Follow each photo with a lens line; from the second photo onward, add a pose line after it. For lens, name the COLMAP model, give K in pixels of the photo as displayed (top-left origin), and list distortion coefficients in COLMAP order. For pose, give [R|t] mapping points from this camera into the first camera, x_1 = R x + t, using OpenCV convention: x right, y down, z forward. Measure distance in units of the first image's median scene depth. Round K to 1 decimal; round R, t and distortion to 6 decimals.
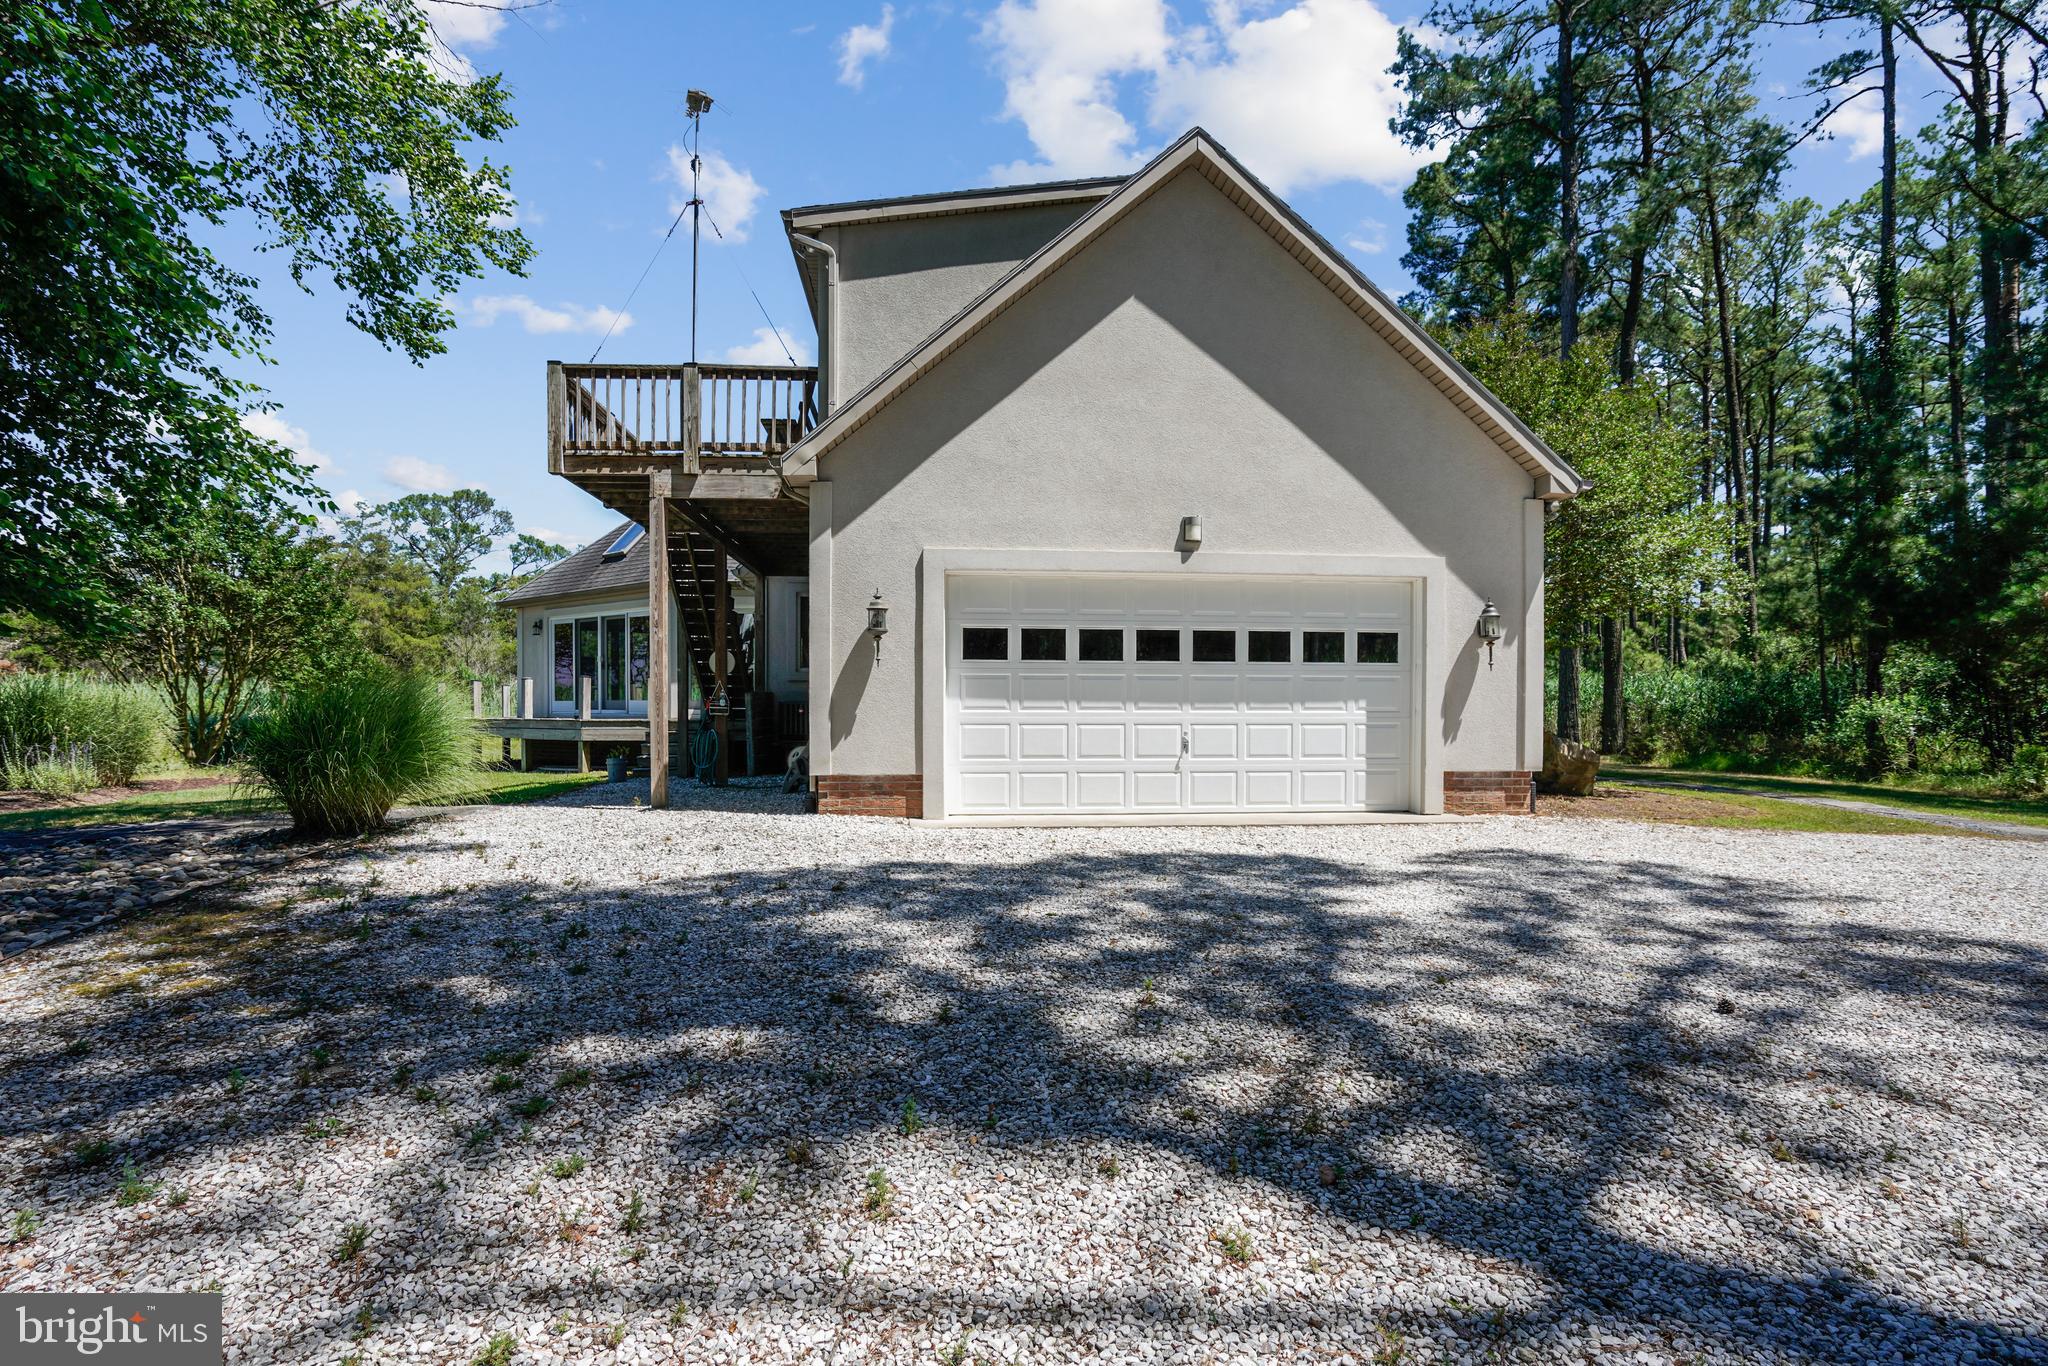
lens RADIAL K [[954.9, 0, 1024.0], [0, 954.9, 683.0], [0, 0, 1]] dist [-0.035969, 0.000090]
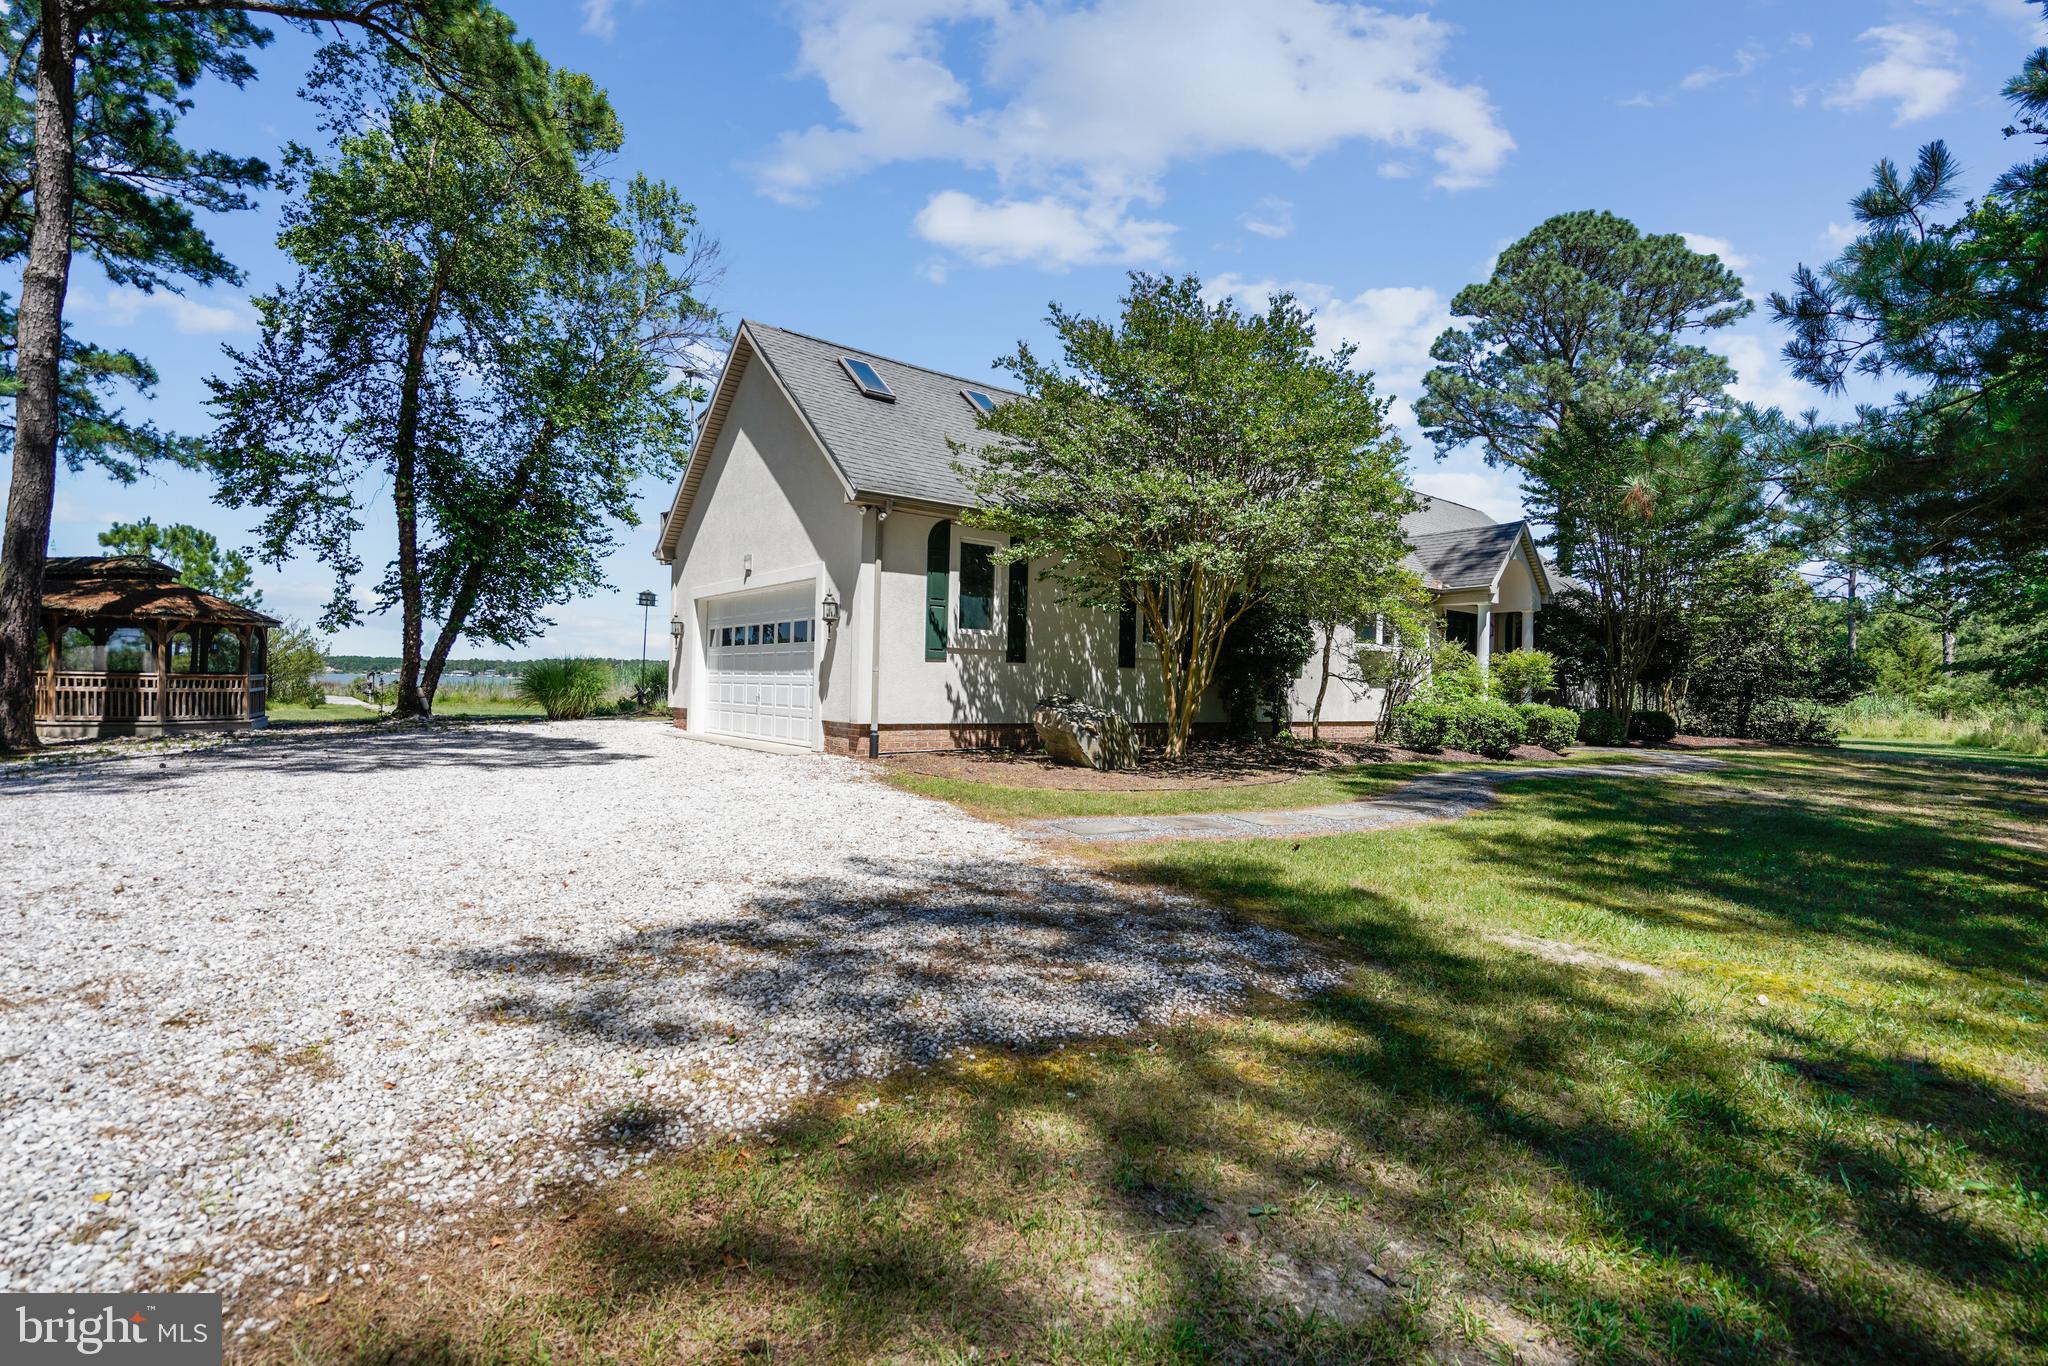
lens RADIAL K [[954.9, 0, 1024.0], [0, 954.9, 683.0], [0, 0, 1]] dist [-0.035969, 0.000090]
pose [[0.549114, 0.005503, -0.835729, 1.760651], [-0.015228, 0.999878, -0.003421, 0.038698], [0.835609, 0.014605, 0.549131, 0.495640]]
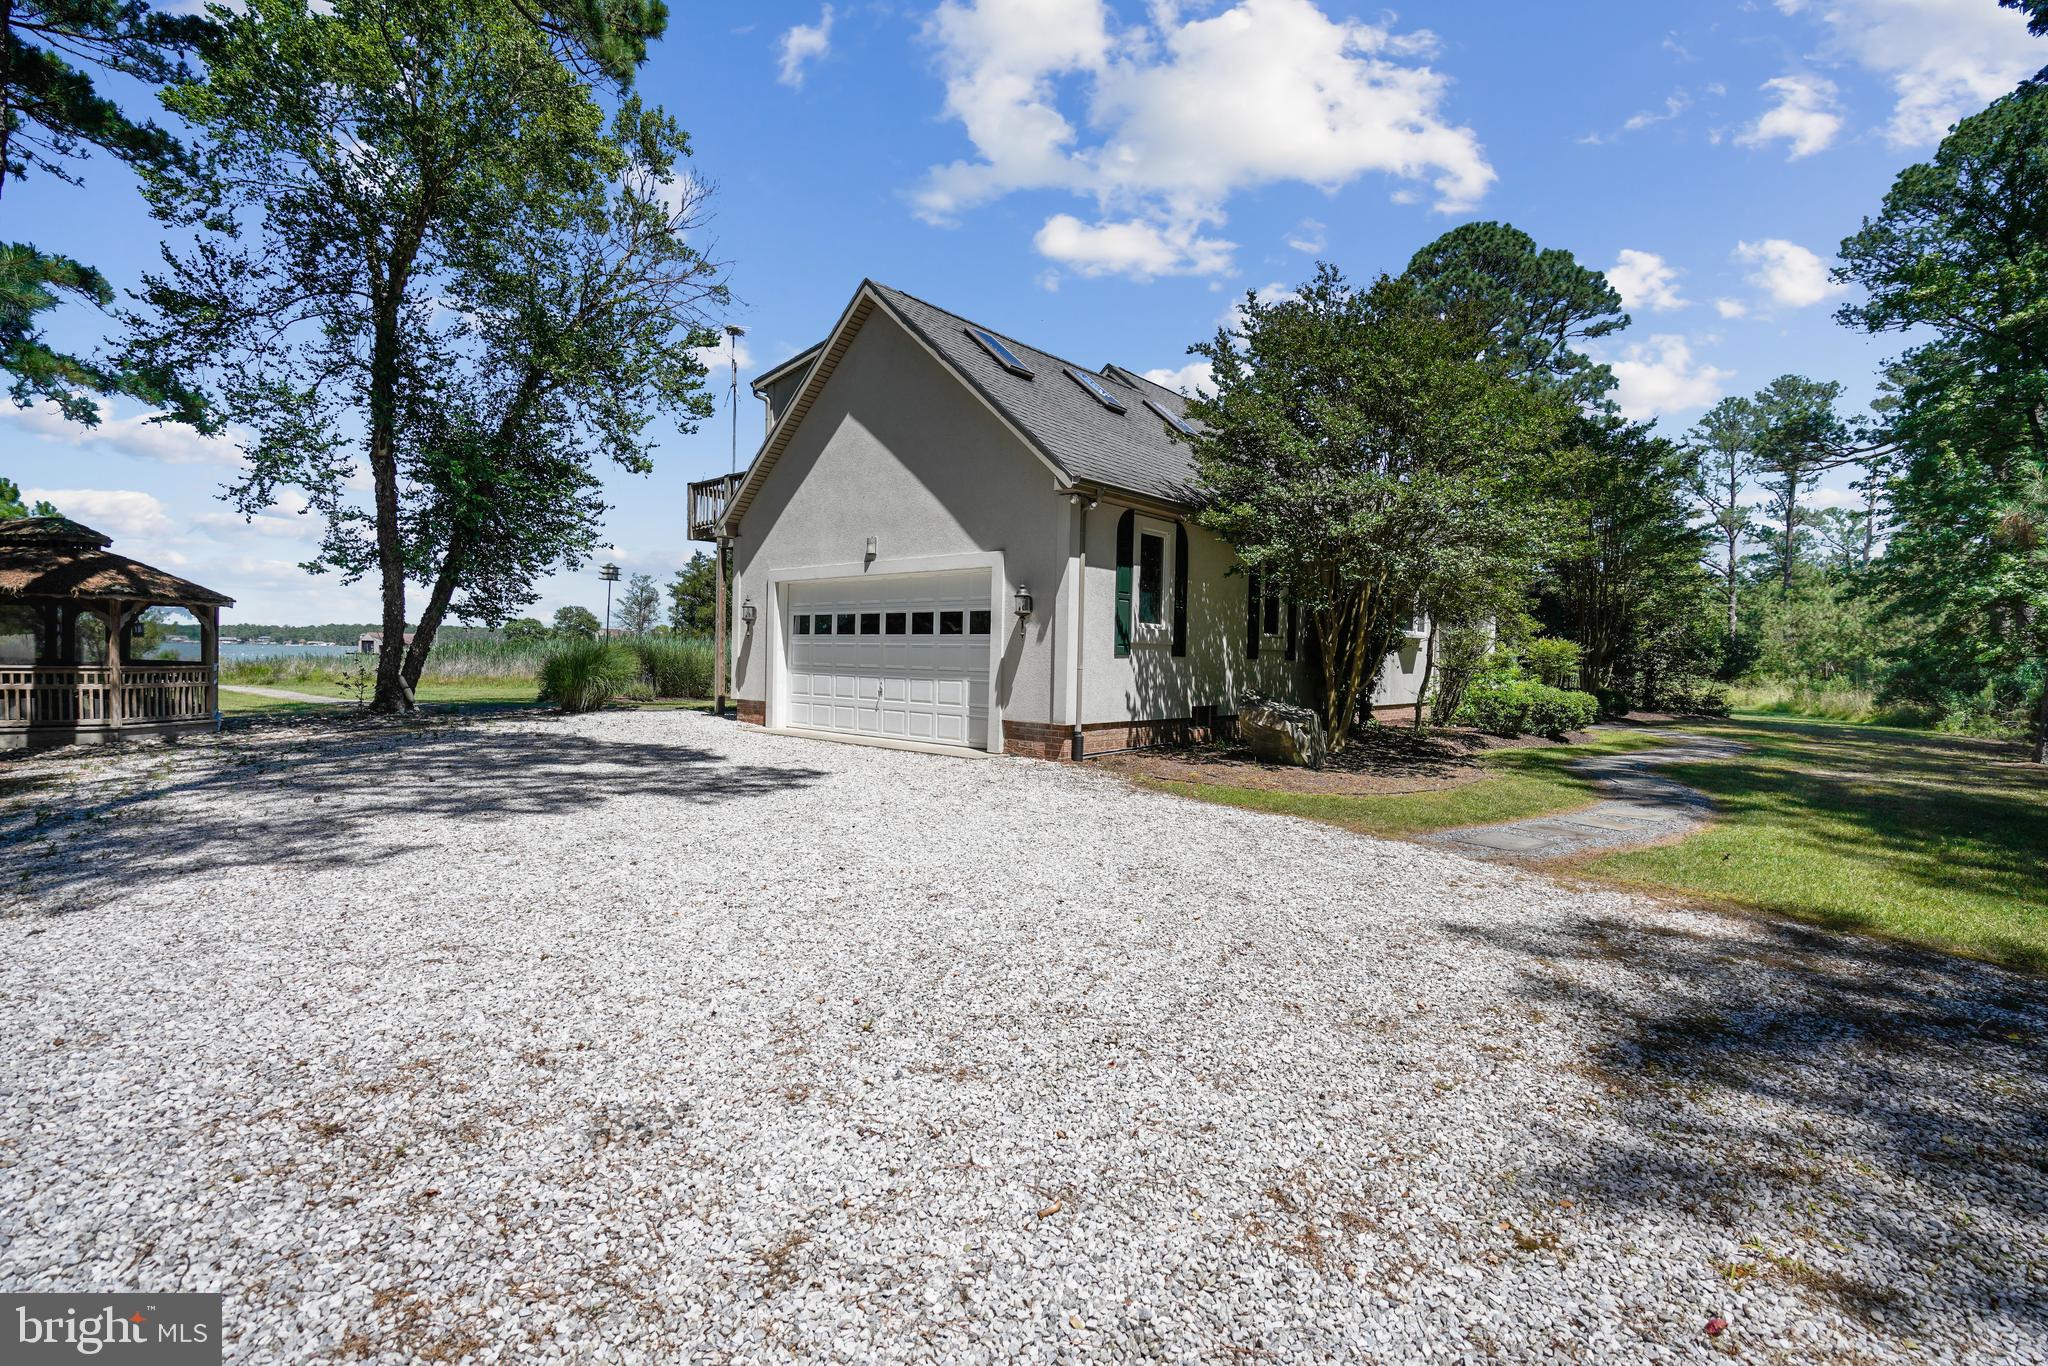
lens RADIAL K [[953.9, 0, 1022.9], [0, 953.9, 656.7], [0, 0, 1]] dist [-0.029132, 0.000424]
pose [[0.701952, 0.015912, -0.712046, 1.384069], [-0.016938, 0.999841, 0.005645, -0.001385], [0.712022, 0.008098, 0.702110, 0.117851]]
